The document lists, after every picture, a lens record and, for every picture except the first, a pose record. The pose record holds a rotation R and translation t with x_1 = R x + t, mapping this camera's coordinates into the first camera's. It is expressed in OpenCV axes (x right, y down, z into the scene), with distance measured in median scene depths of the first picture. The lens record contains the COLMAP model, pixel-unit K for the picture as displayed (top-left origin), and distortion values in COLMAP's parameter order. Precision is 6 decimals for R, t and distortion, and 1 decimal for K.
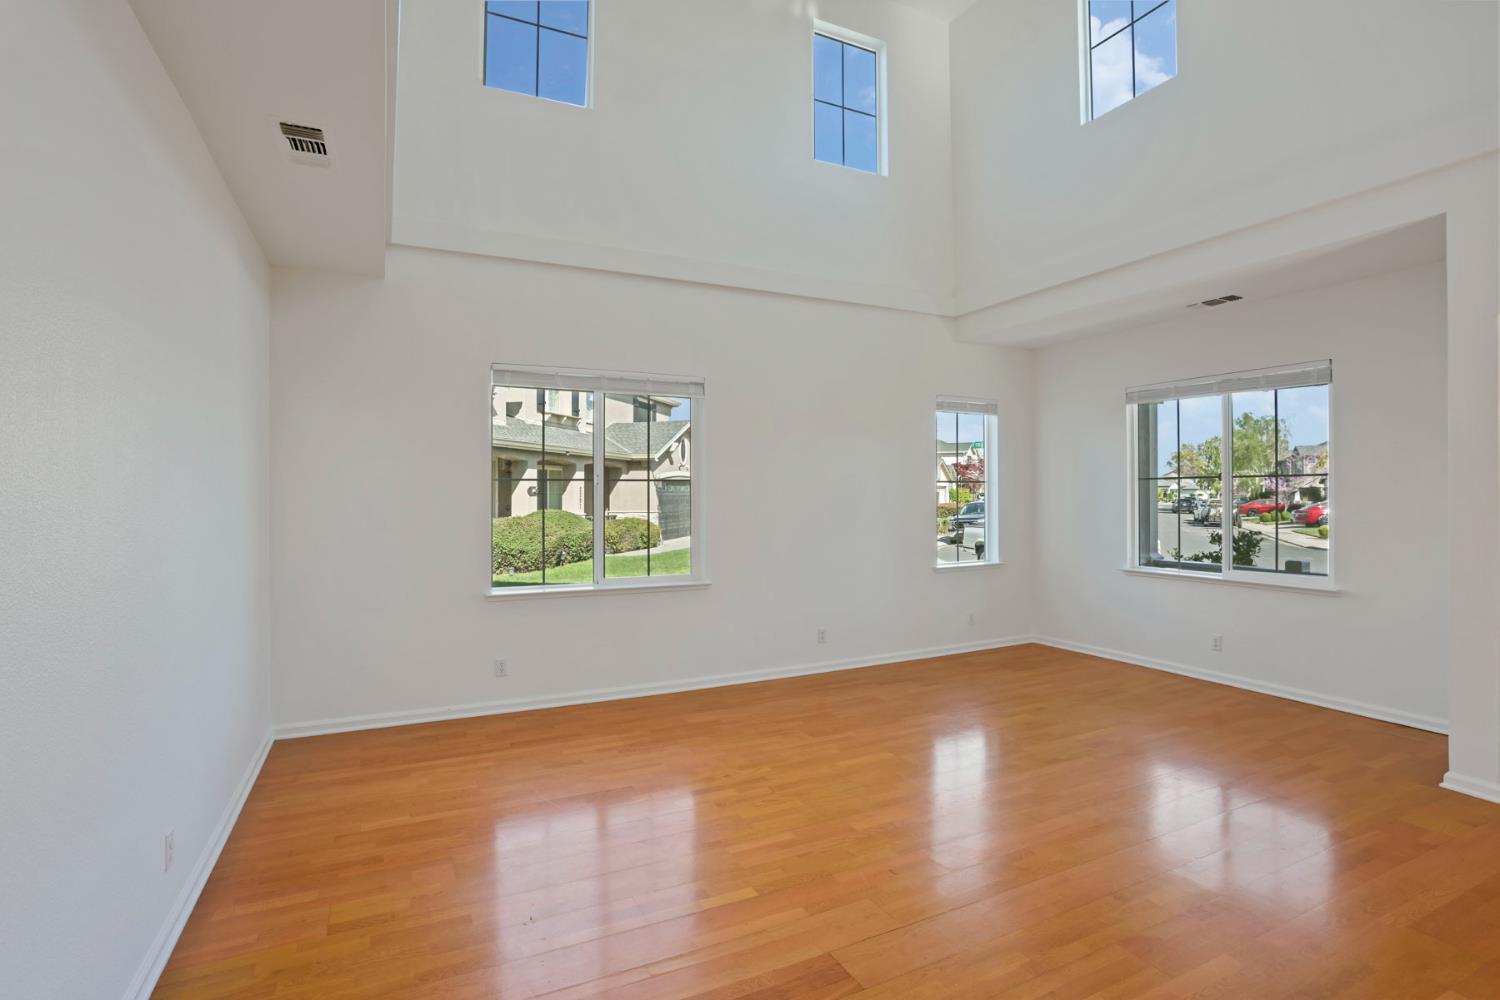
lens RADIAL K [[756.8, 0, 742.7], [0, 756.8, 468.5], [0, 0, 1]] dist [-0.050886, 0.023378]
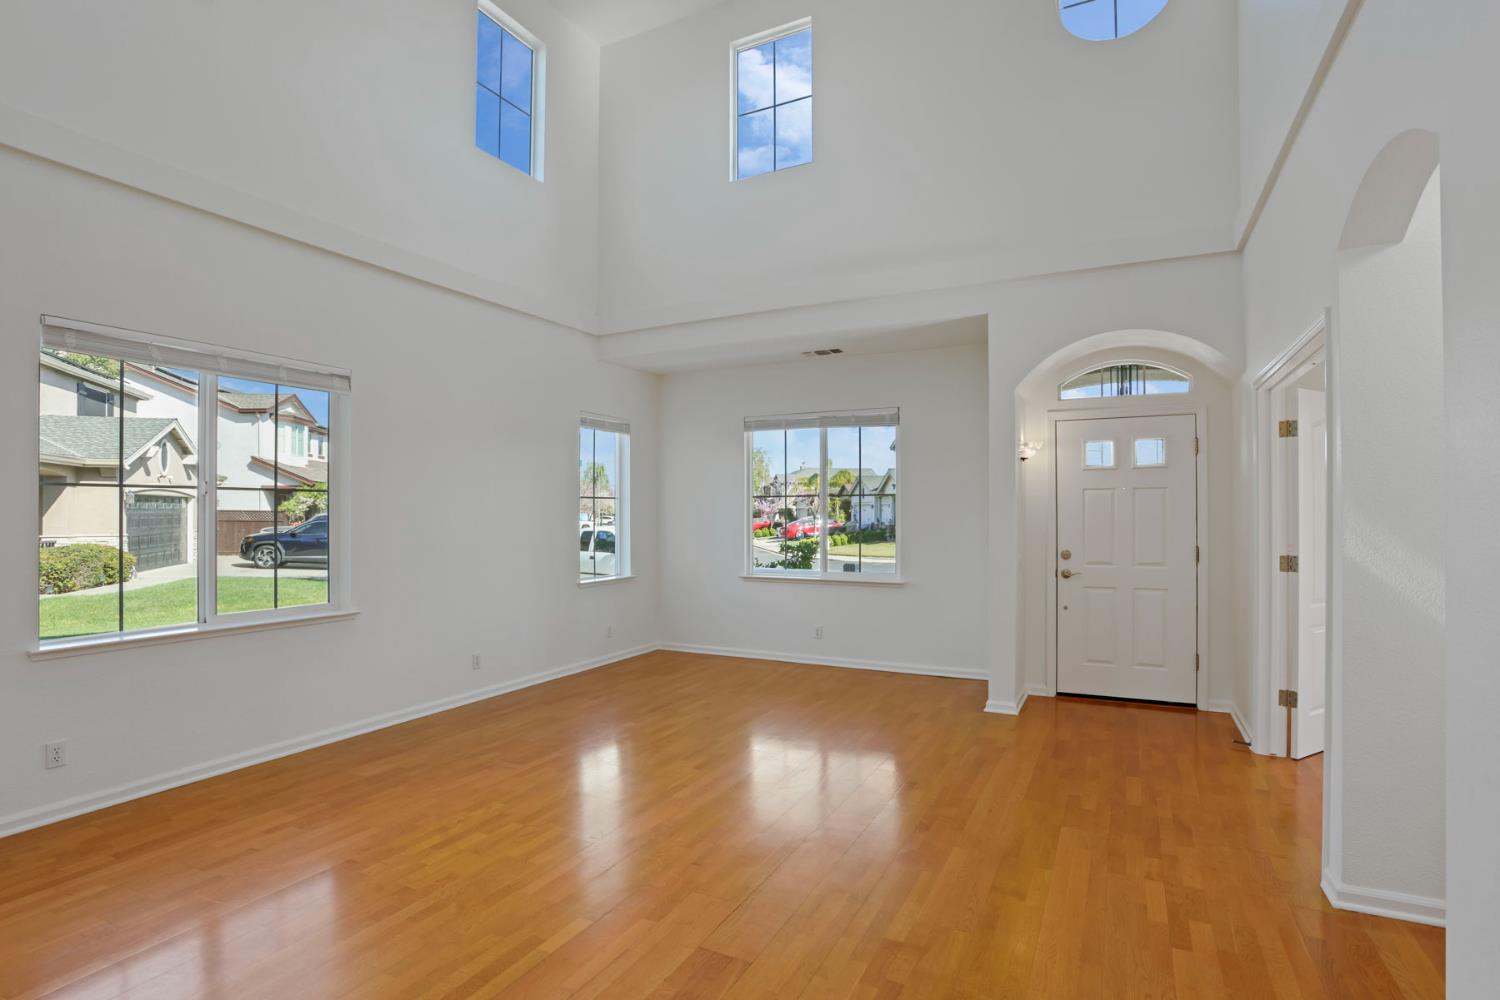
lens RADIAL K [[756.8, 0, 782.7], [0, 756.8, 489.8], [0, 0, 1]] dist [-0.050886, 0.023378]
pose [[0.797737, 0.017813, 0.602742, -0.152922], [-0.019035, 0.999809, -0.004355, 0.007820], [-0.602705, -0.007999, 0.797924, 0.041485]]
